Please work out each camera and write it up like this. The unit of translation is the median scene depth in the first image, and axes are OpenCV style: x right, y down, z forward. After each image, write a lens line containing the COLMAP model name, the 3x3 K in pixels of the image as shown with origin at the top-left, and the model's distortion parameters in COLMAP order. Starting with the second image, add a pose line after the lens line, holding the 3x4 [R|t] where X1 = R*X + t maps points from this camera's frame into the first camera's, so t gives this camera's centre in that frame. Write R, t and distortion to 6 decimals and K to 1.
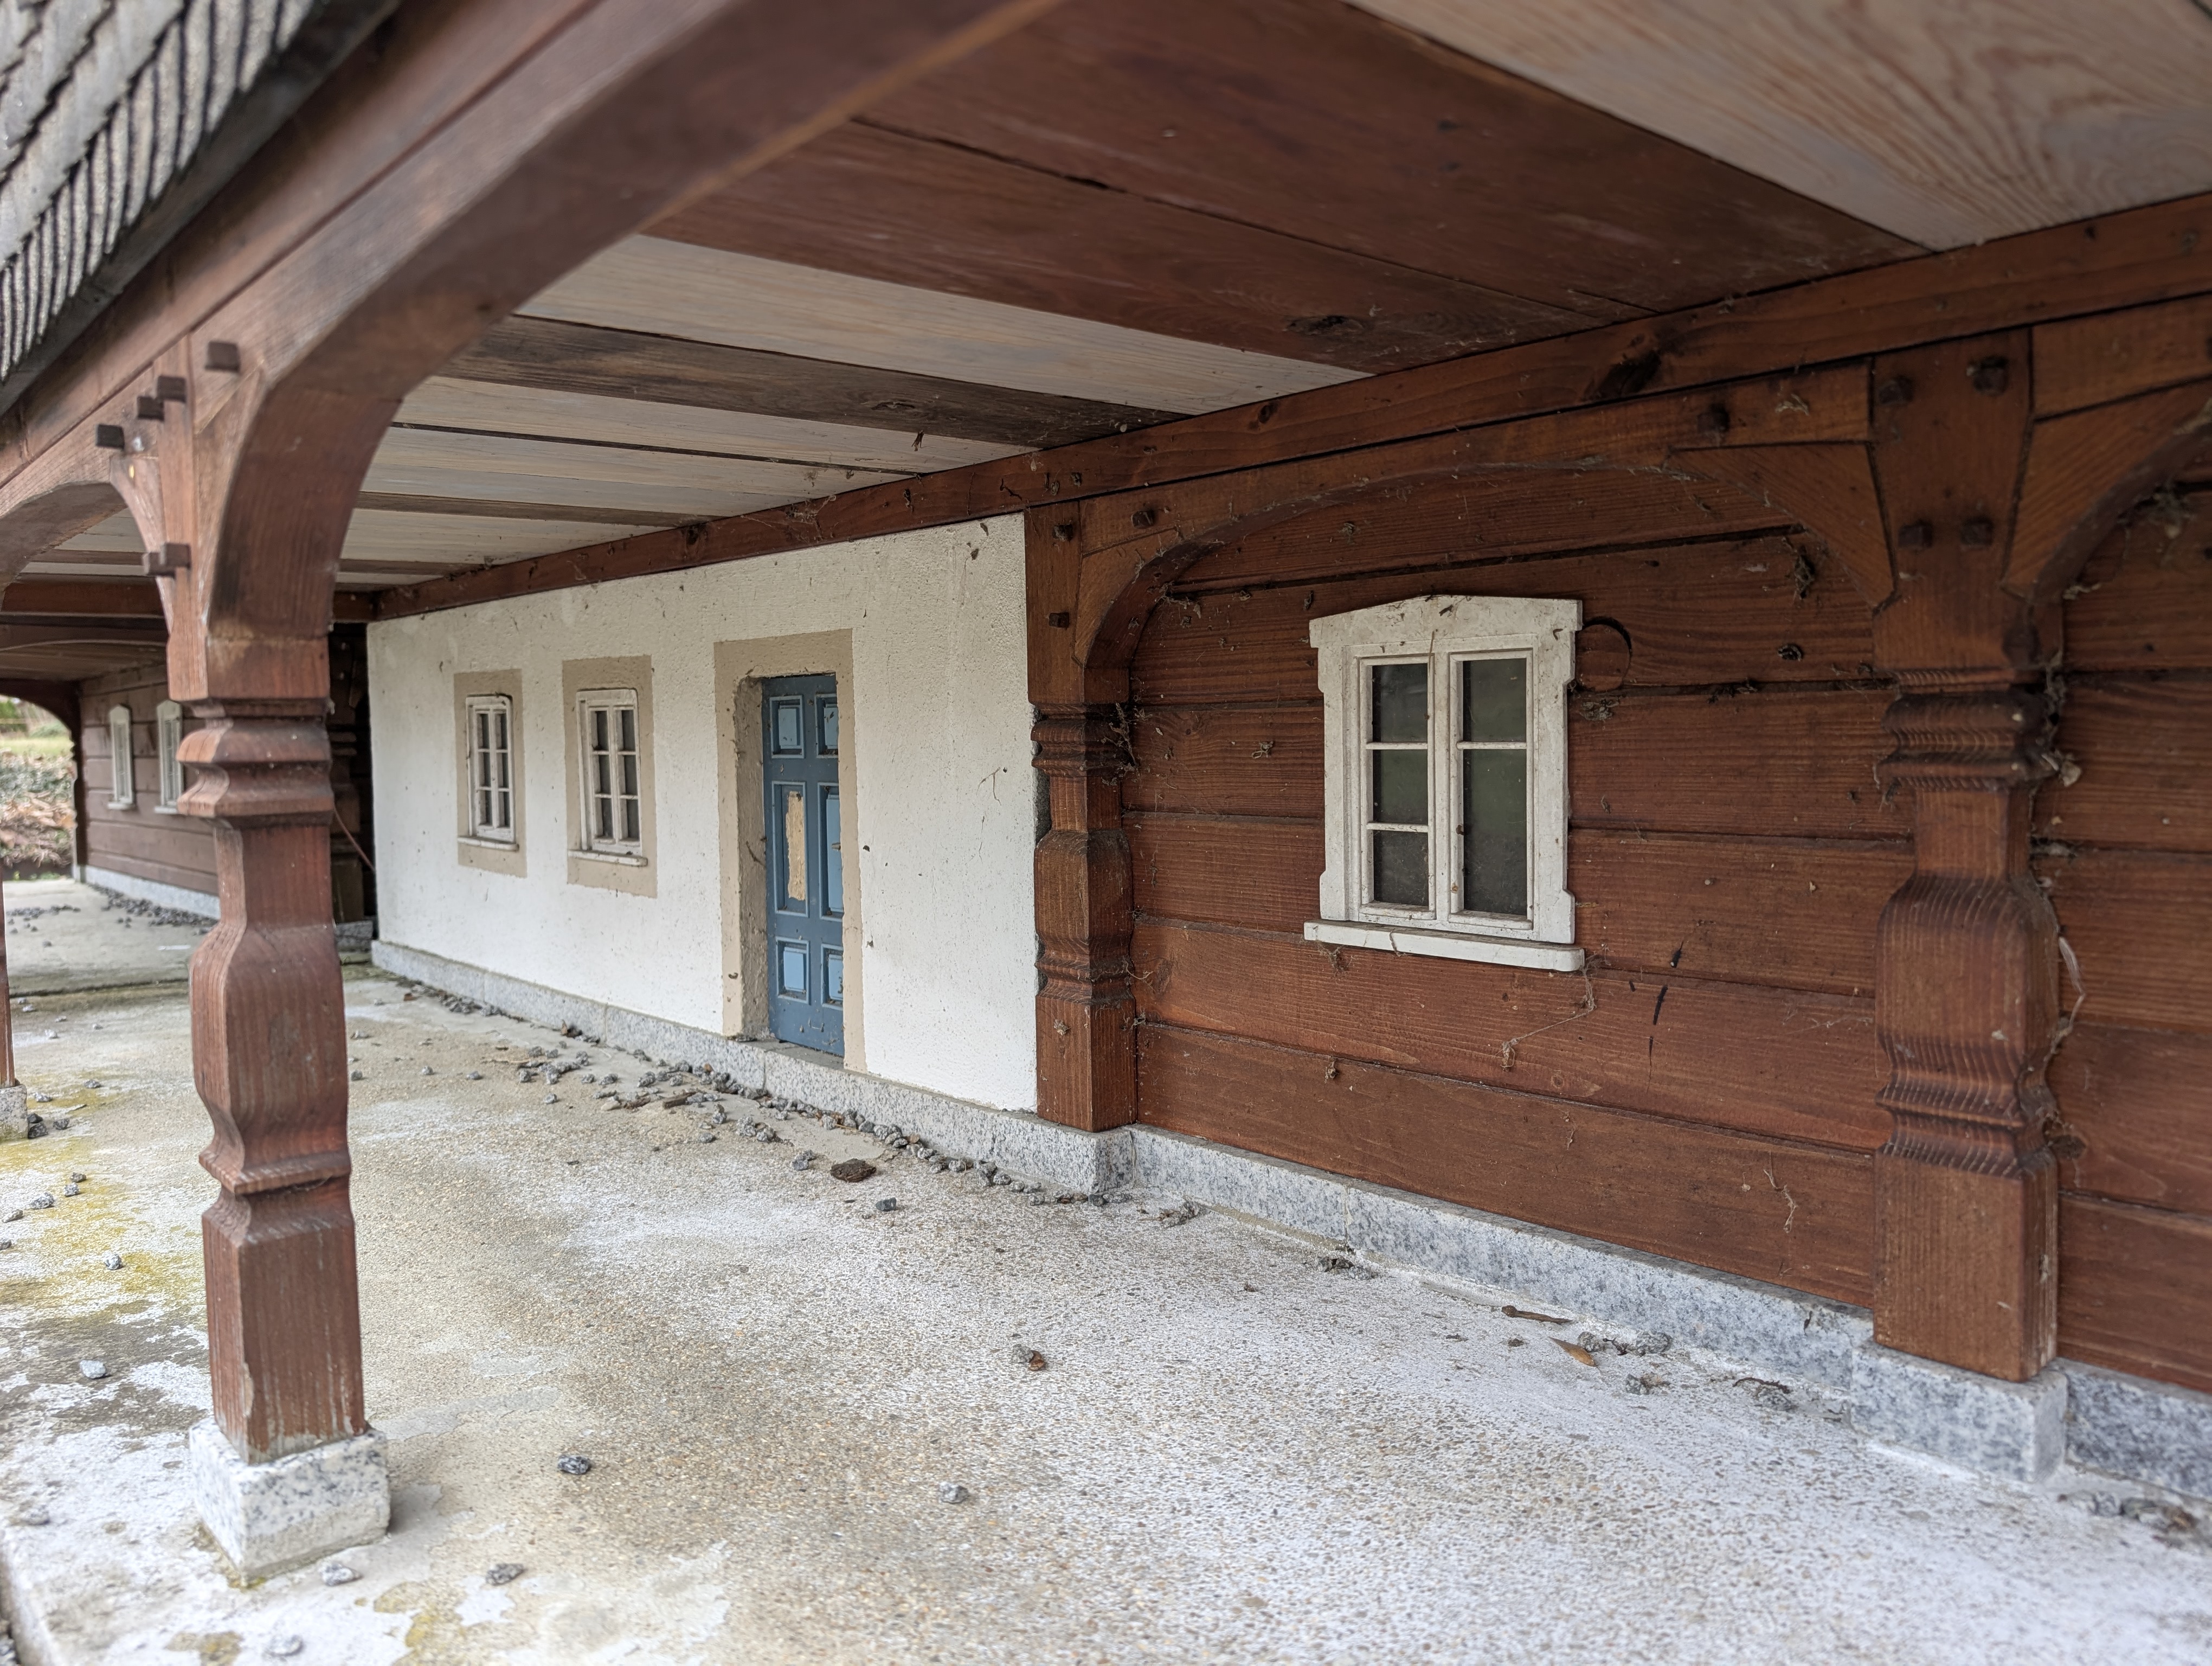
lens RADIAL K [[1585.9, 0, 1102.2], [0, 1585.9, 824.9], [0, 0, 1]] dist [-0.005203, -0.003081]
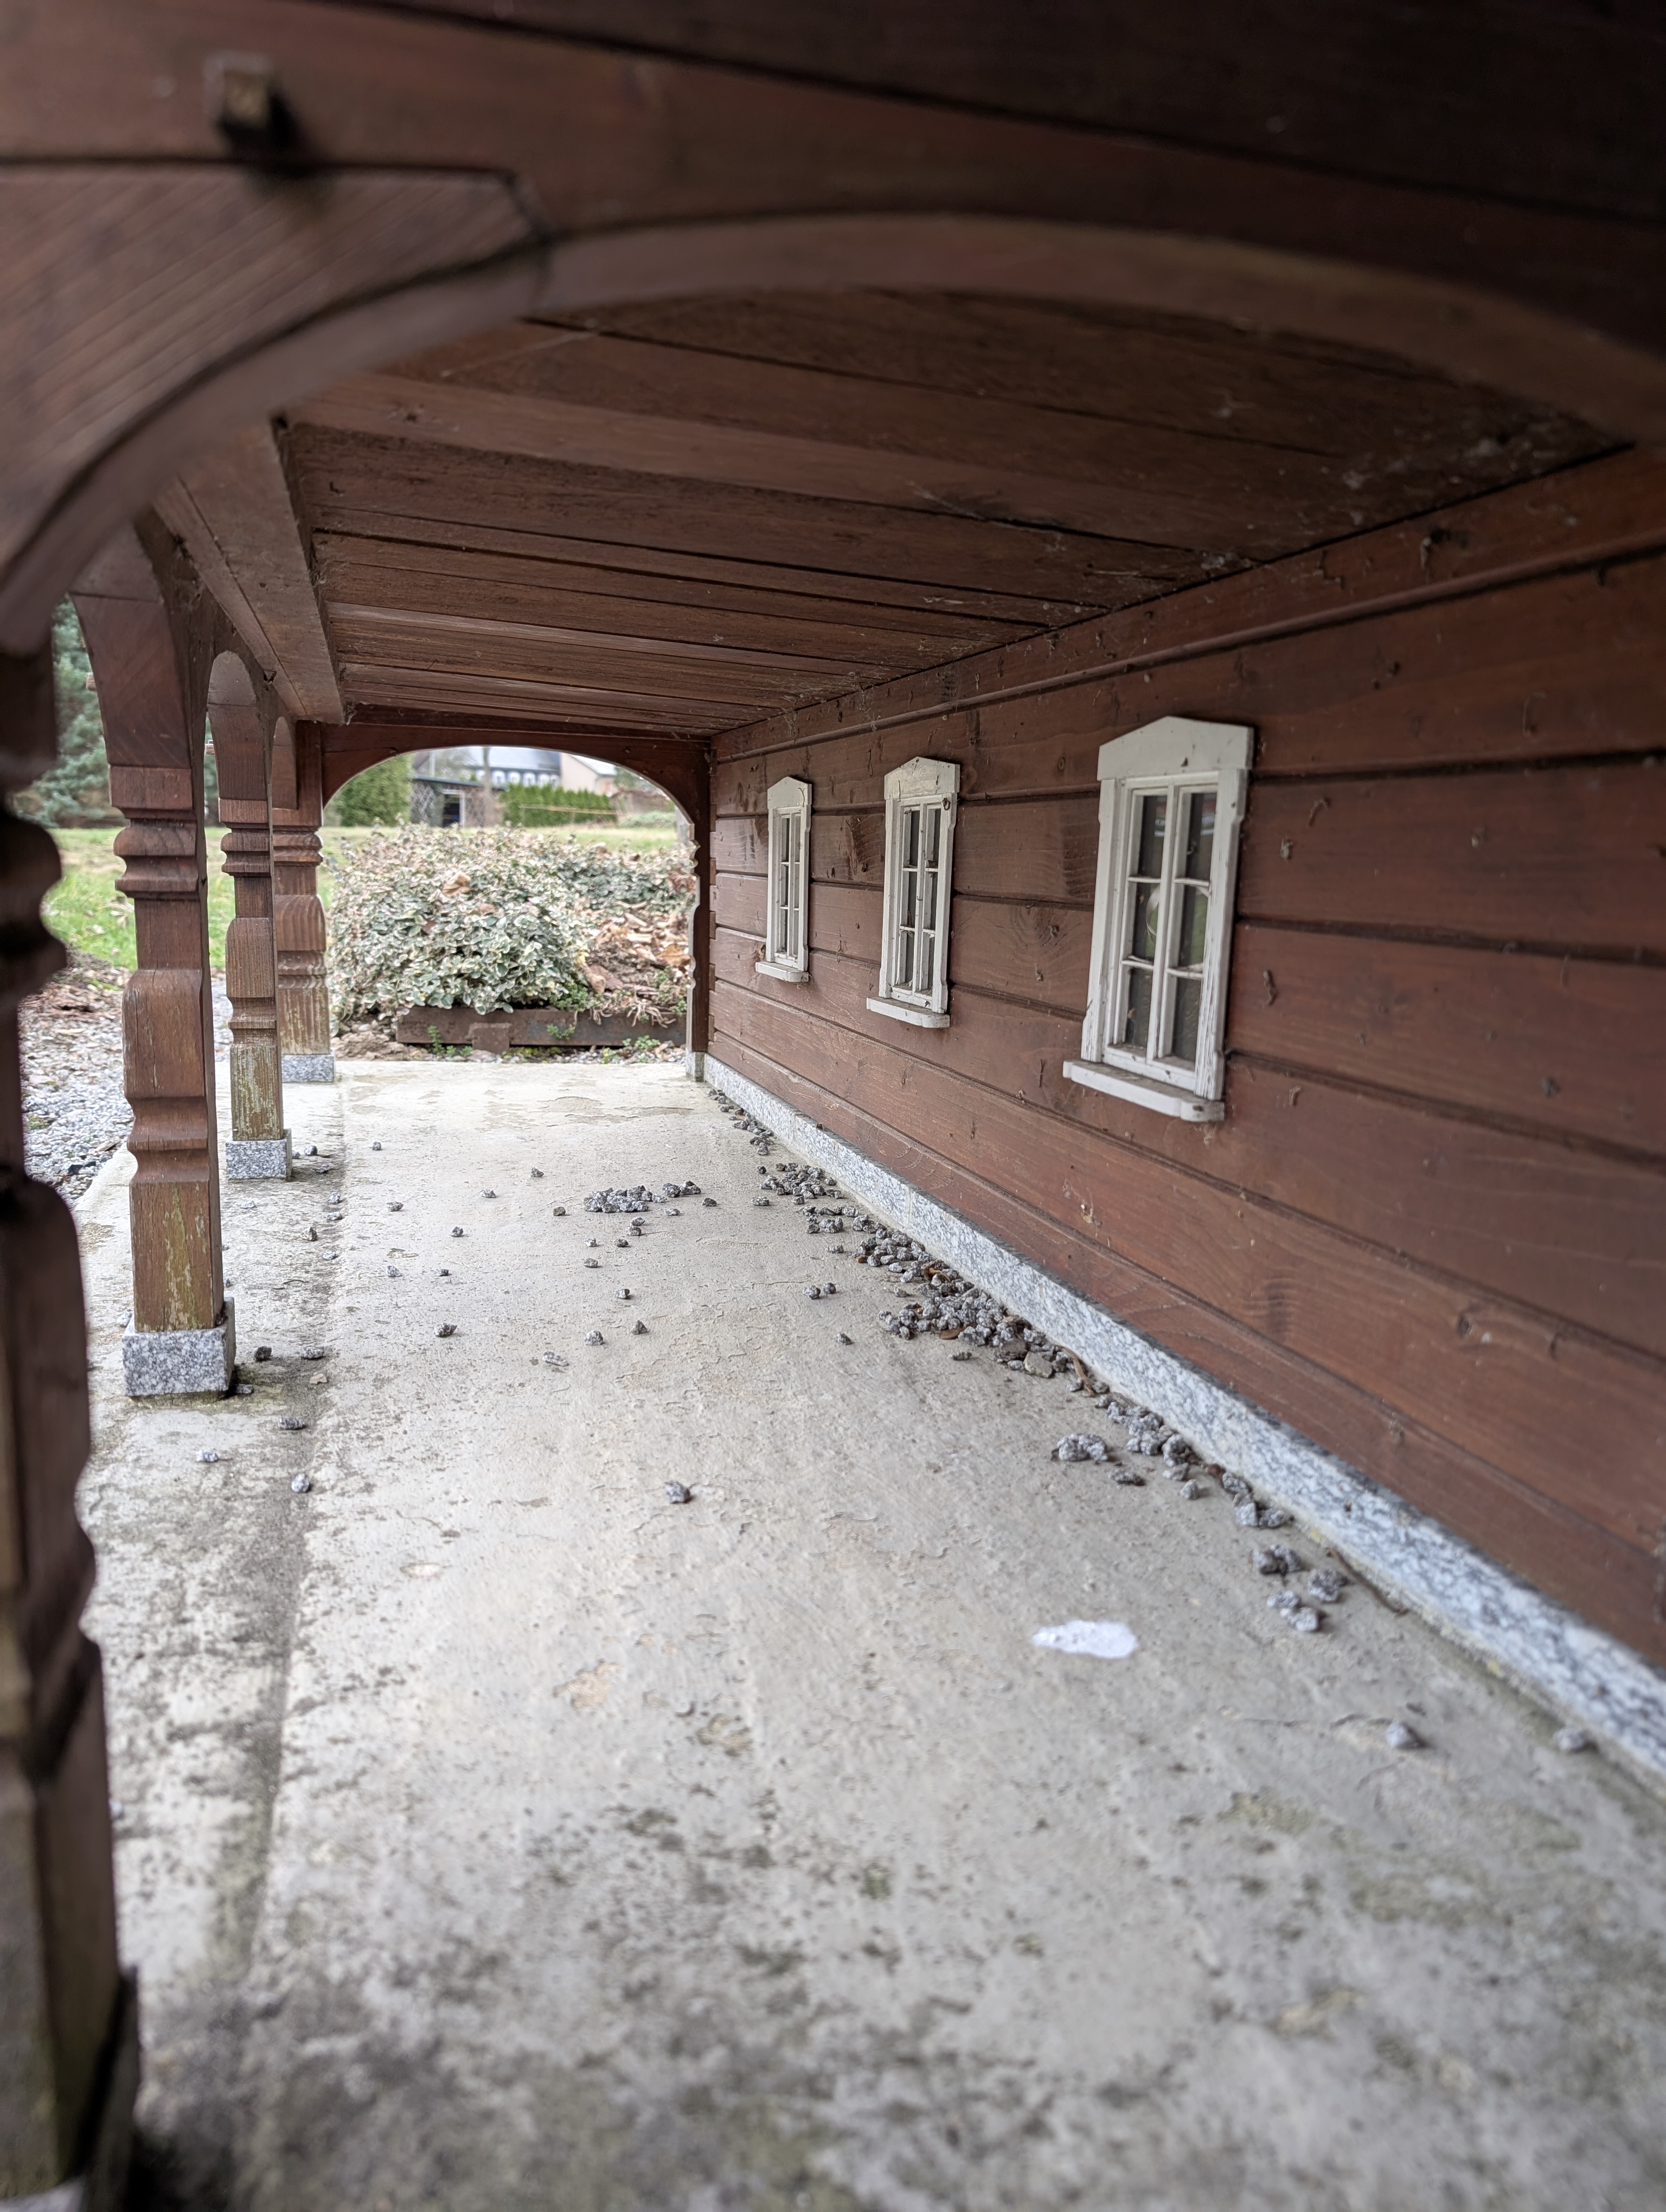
lens RADIAL K [[1585.9, 0, 833.5], [0, 1585.9, 1109.4], [0, 0, 1]] dist [-0.005203, -0.003081]
pose [[0.894648, 0.106243, -0.433955, -0.338348], [-0.058826, 0.990870, 0.121312, -0.028793], [0.442882, -0.083003, 0.892730, 0.486885]]
